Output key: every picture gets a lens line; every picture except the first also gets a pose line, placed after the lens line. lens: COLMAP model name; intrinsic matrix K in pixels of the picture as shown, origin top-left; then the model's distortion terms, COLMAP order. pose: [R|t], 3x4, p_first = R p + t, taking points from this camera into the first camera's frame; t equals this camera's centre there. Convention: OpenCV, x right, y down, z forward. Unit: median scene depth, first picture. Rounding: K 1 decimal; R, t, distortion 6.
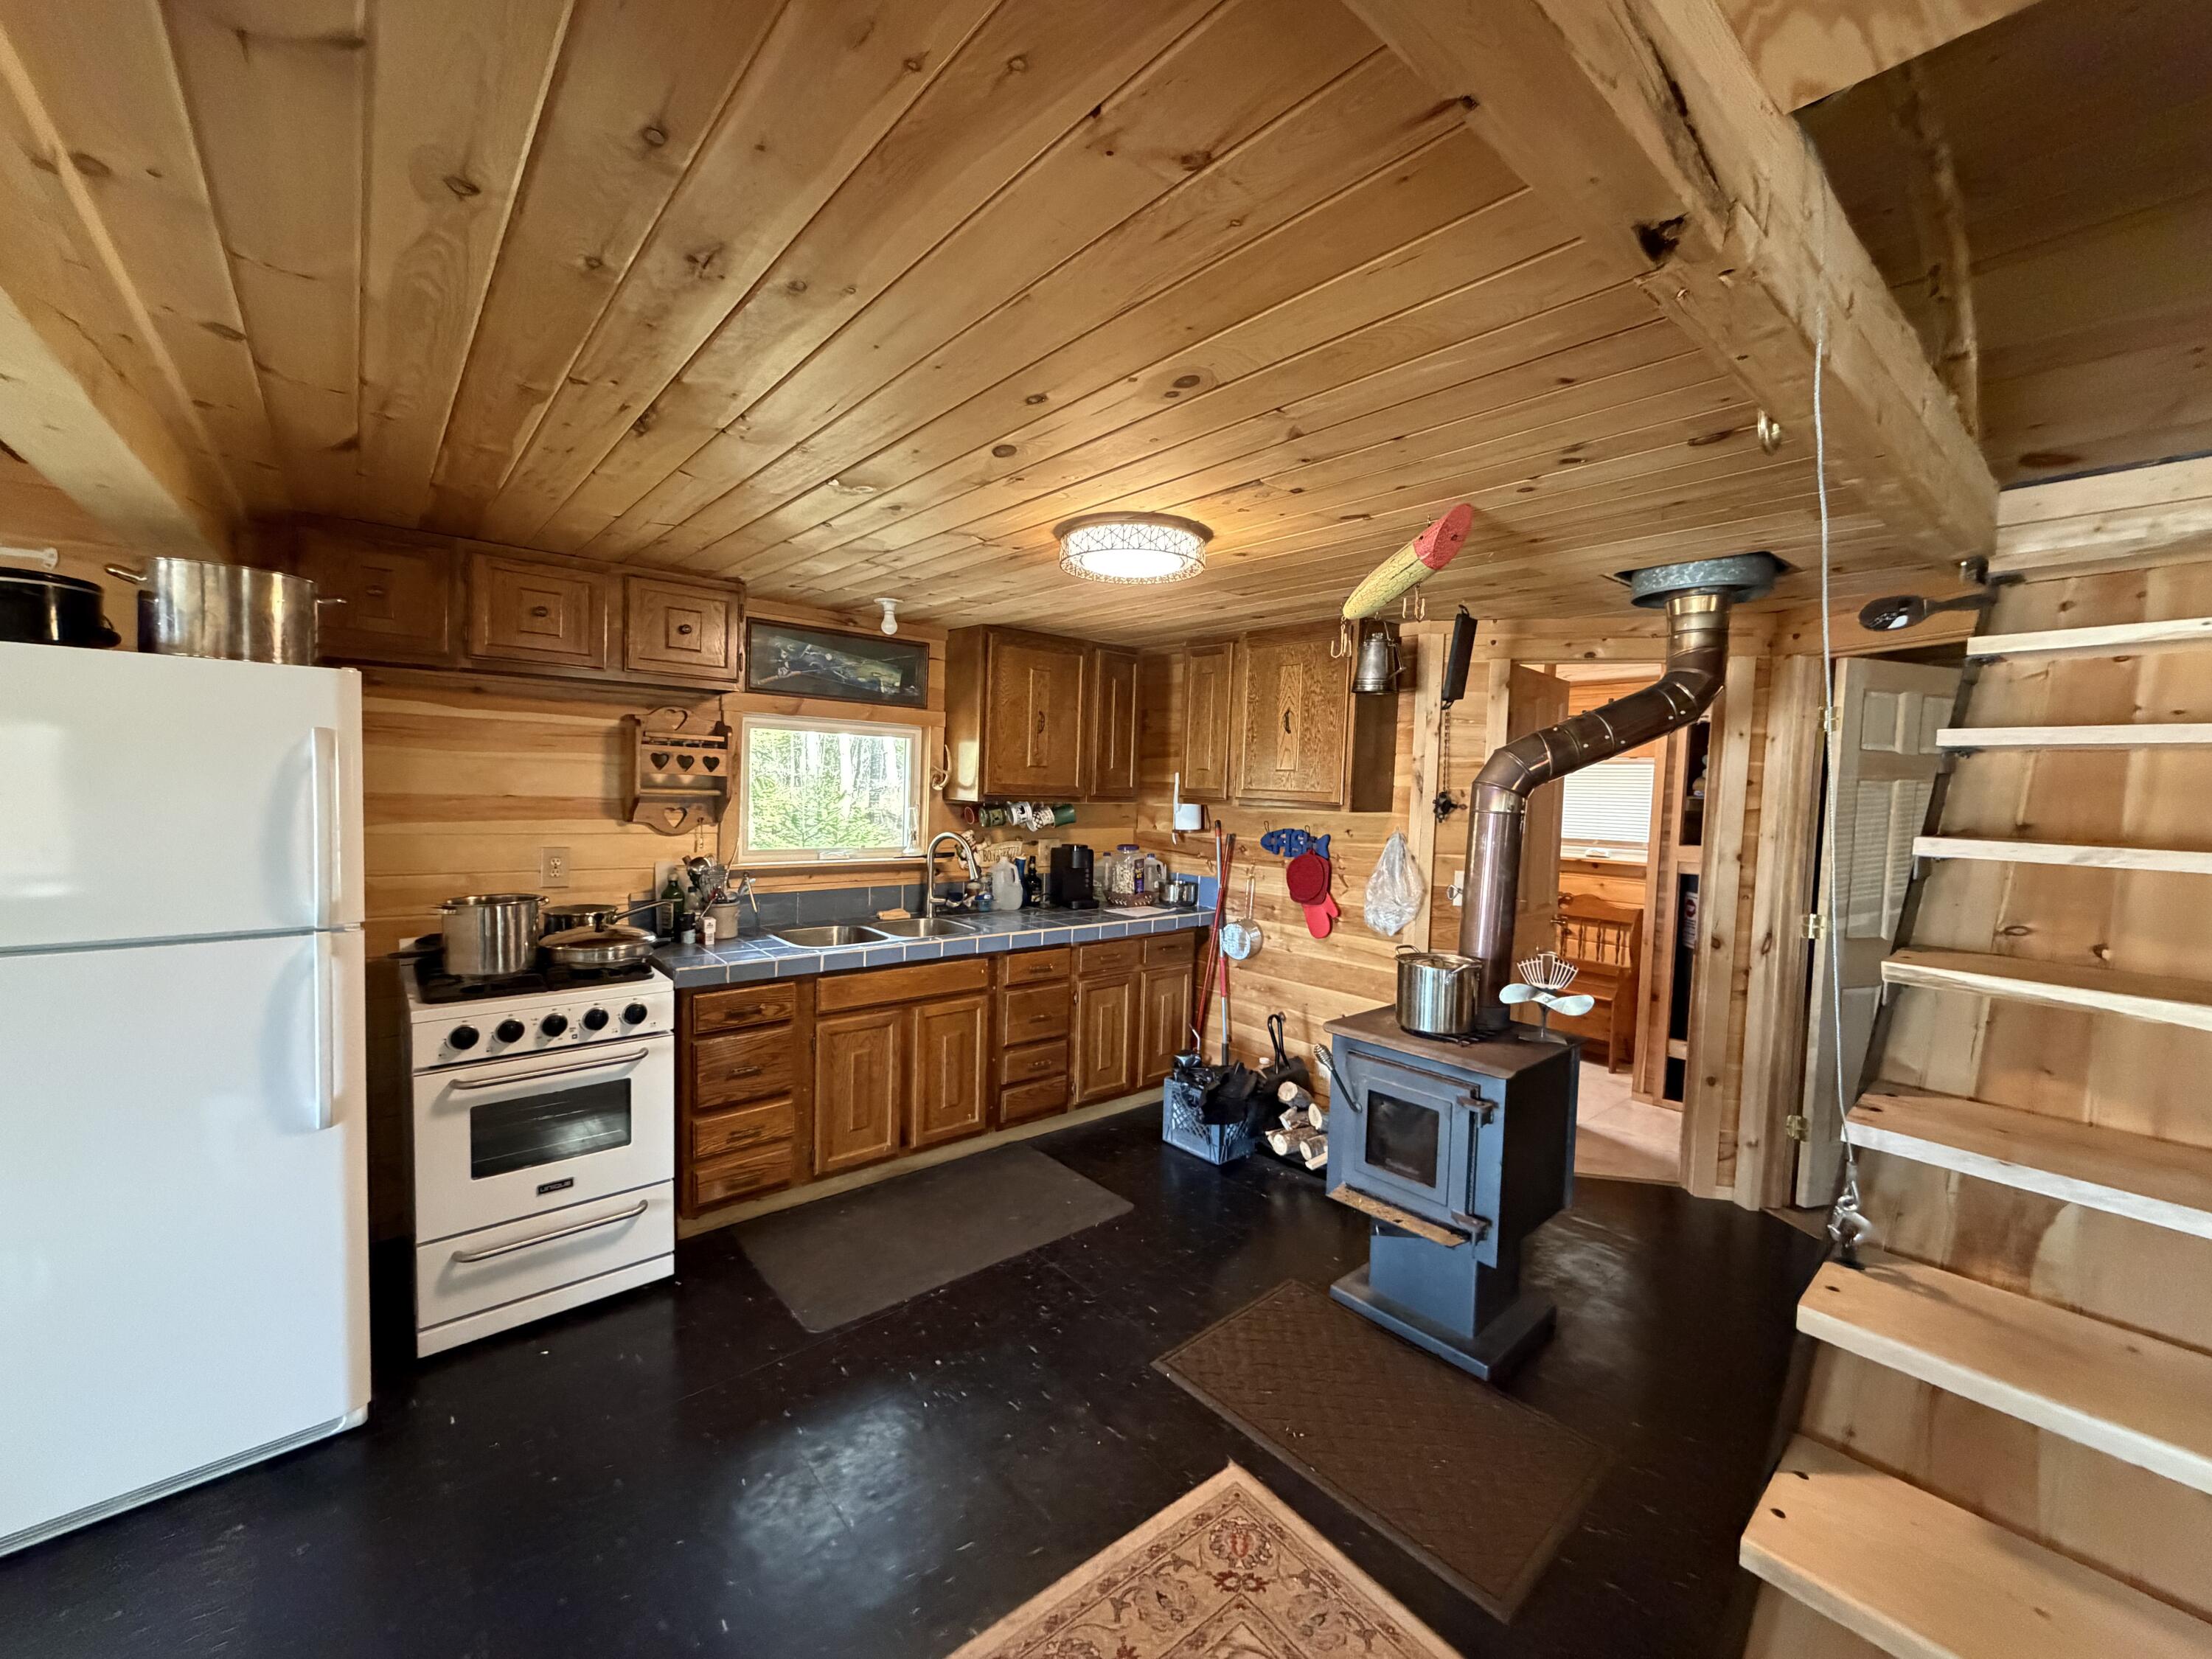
lens RADIAL K [[877.8, 0, 1098.3], [0, 877.8, 829.6], [0, 0, 1]] dist [-0.001891, -0.000041]
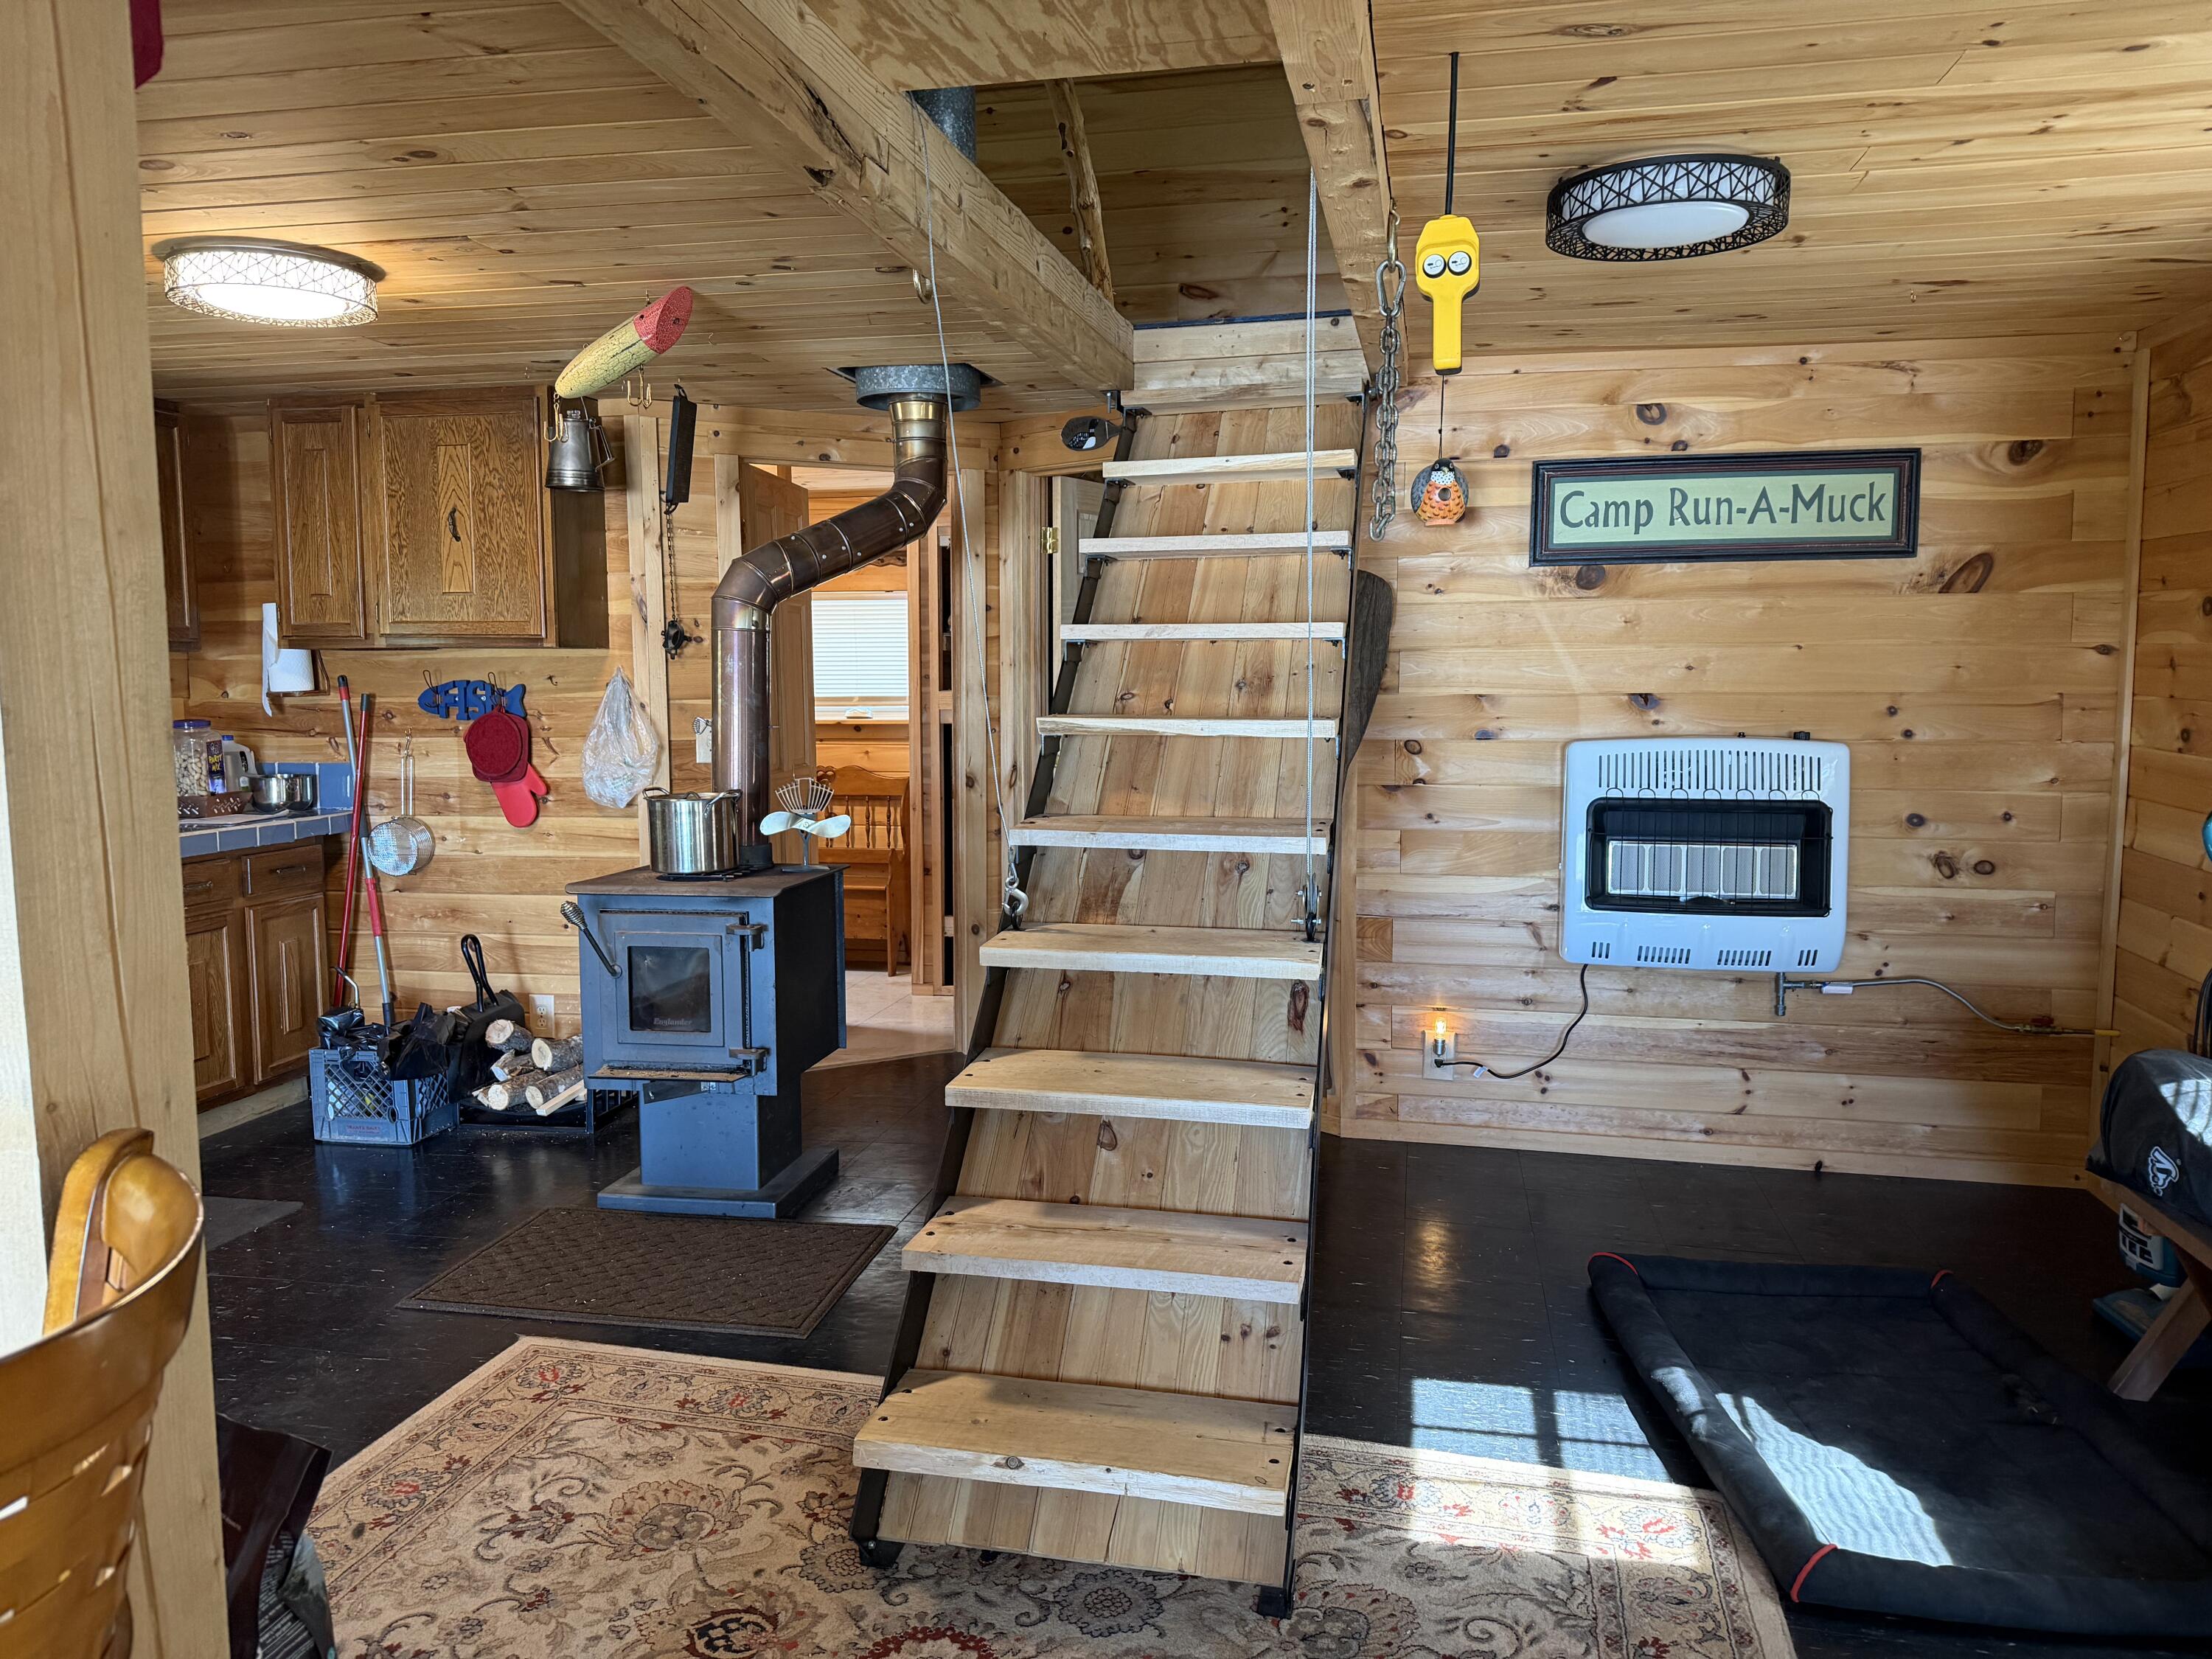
lens RADIAL K [[1538.4, 0, 1092.7], [0, 1538.4, 834.0], [0, 0, 1]] dist [0.136547, -0.218385]
pose [[0.790400, -0.091445, 0.605727, -0.178703], [0.058984, 0.995562, 0.073330, 0.068647], [-0.609744, -0.022231, 0.792286, -0.356813]]
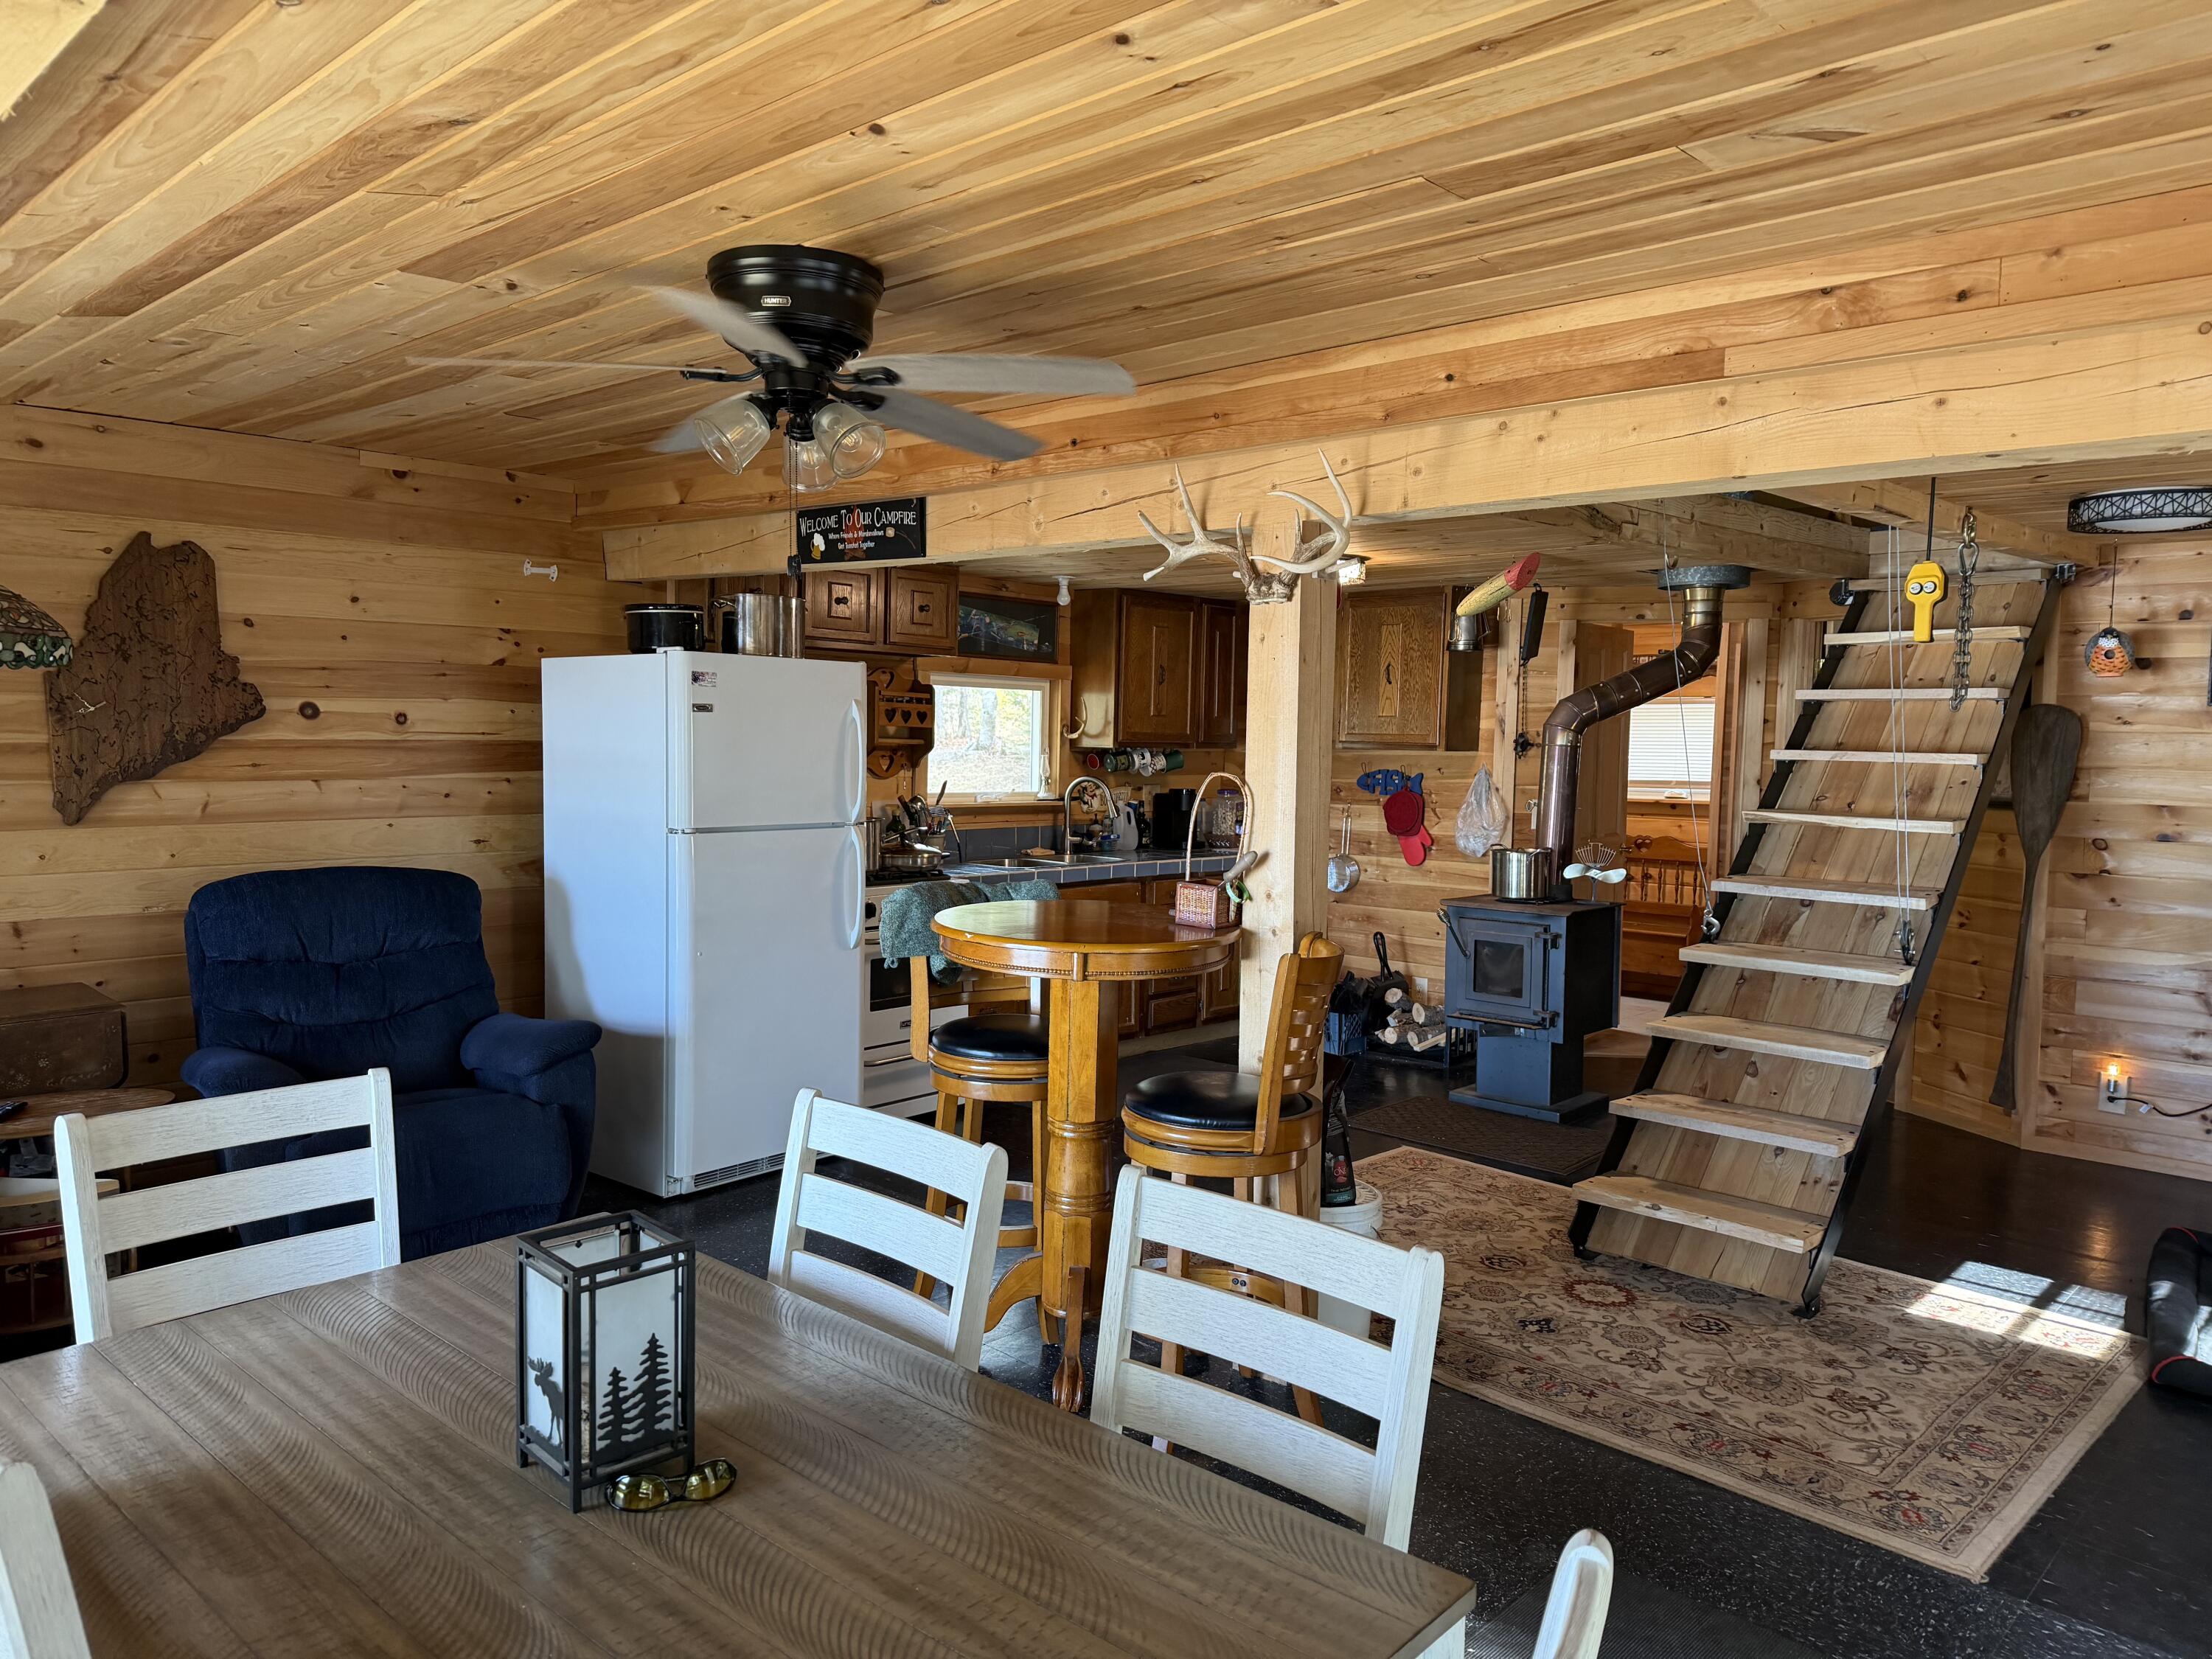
lens RADIAL K [[1538.4, 0, 1092.7], [0, 1538.4, 834.0], [0, 0, 1]] dist [0.136547, -0.218385]
pose [[0.994026, -0.019241, 0.107435, -0.406705], [0.017948, 0.999755, 0.012991, 0.055401], [-0.107659, -0.010985, 0.994127, -1.013632]]
